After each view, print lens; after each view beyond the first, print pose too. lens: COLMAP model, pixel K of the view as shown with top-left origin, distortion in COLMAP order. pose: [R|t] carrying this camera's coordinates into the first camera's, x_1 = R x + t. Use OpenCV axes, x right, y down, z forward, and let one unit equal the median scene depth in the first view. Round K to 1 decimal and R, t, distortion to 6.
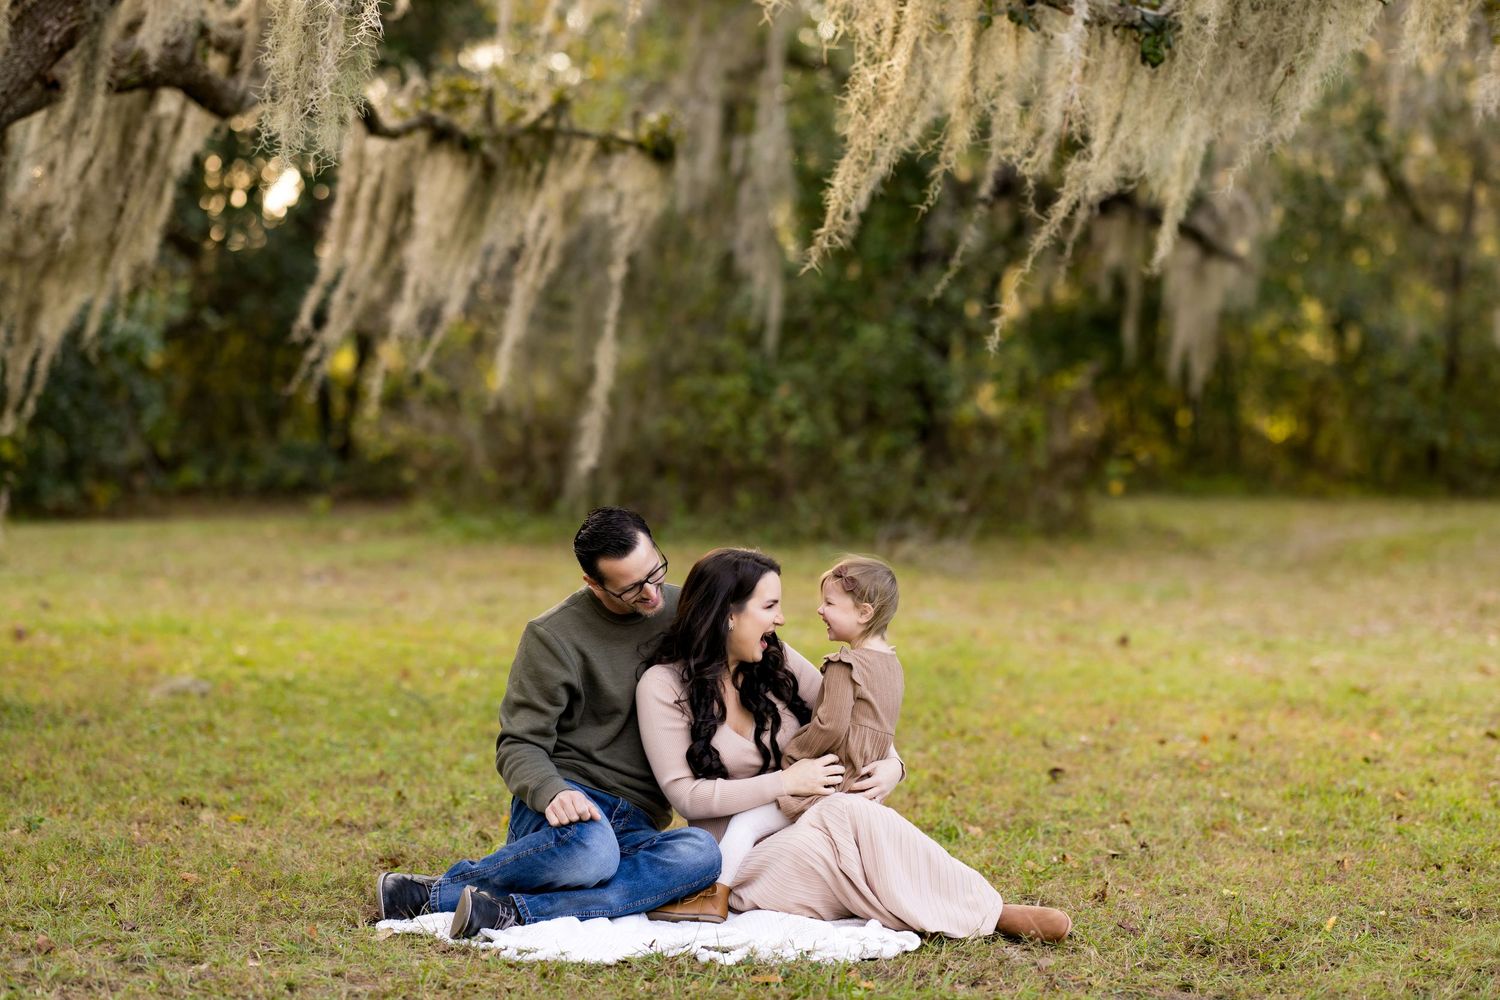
lens RADIAL K [[3209.7, 0, 748.6], [0, 3209.7, 500.4], [0, 0, 1]] dist [-0.573297, 4.283732]
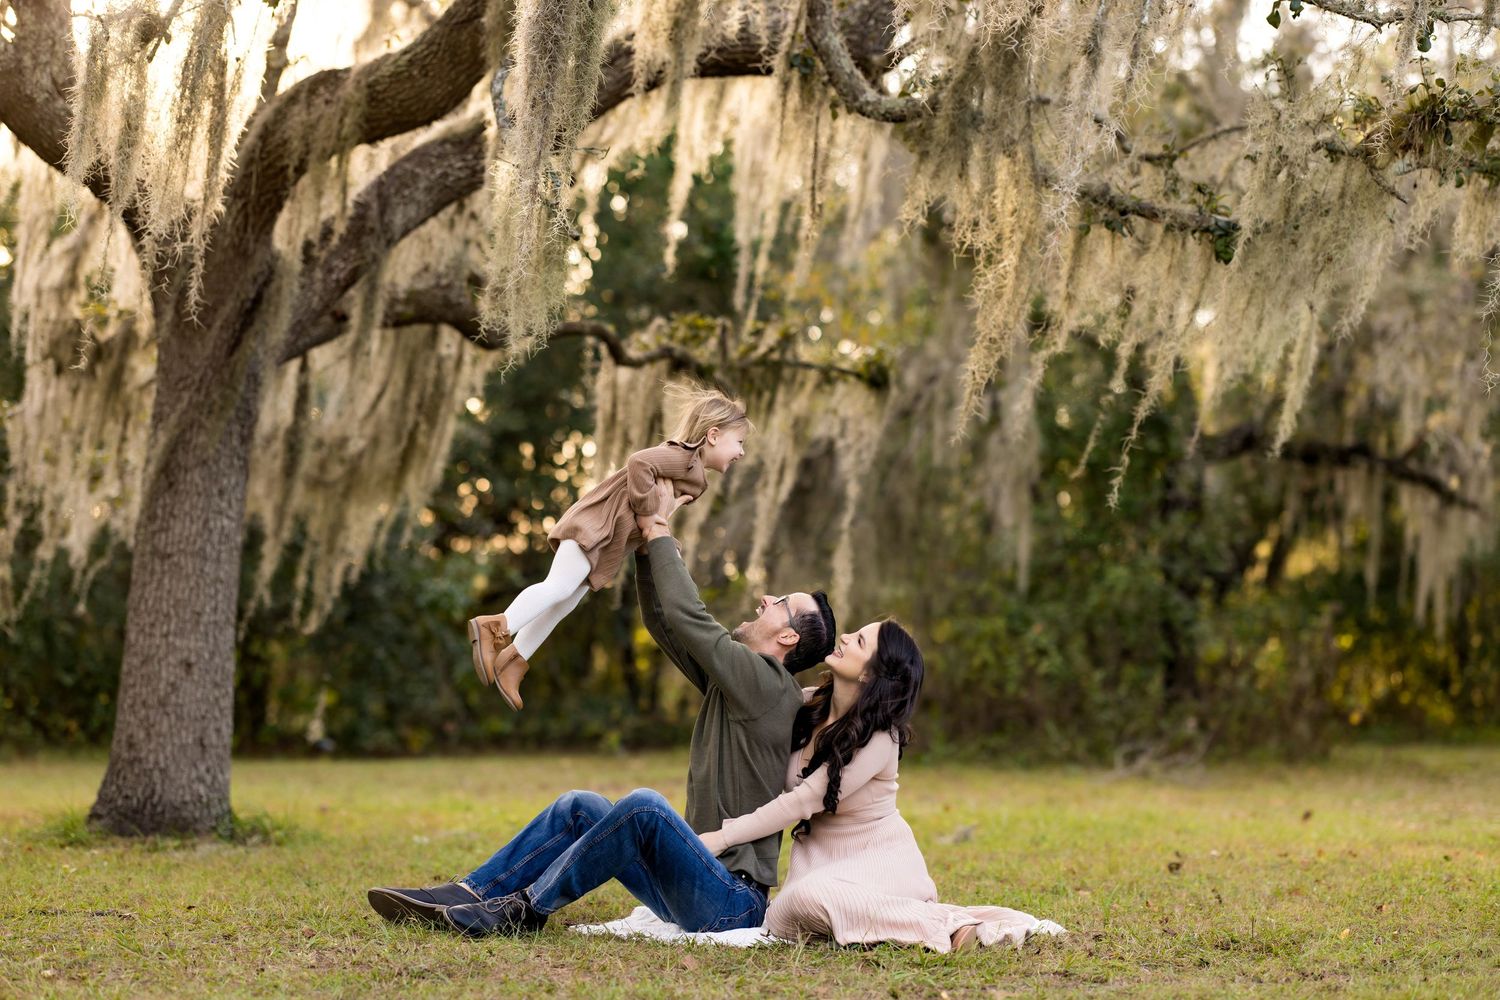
lens RADIAL K [[3209.7, 0, 748.6], [0, 3209.7, 500.4], [0, 0, 1]] dist [-0.573297, 4.283732]
pose [[0.994049, -0.020725, -0.106944, 0.049645], [0.010059, 0.995004, -0.099326, 0.048011], [0.108468, 0.097659, 0.989291, -0.140566]]
